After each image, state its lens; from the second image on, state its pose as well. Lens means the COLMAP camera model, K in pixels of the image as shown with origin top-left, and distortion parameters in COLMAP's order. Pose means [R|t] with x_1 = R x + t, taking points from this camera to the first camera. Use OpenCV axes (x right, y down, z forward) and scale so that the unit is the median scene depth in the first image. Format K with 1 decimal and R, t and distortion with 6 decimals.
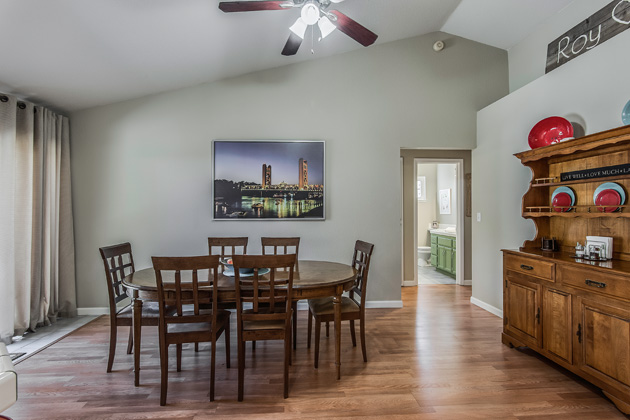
lens RADIAL K [[293.9, 0, 315.0], [0, 293.9, 210.0], [0, 0, 1]] dist [-0.002261, -0.000520]
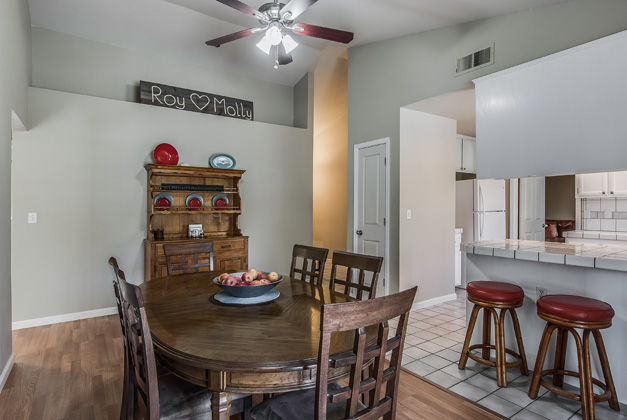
lens RADIAL K [[339.0, 0, 313.5], [0, 339.0, 210.0], [0, 0, 1]] dist [-0.001391, -0.000236]
pose [[-0.492999, -0.005291, 0.870014, -1.025644], [-0.001225, 0.999985, 0.005387, -0.005873], [-0.870029, 0.001590, -0.492998, 1.253013]]
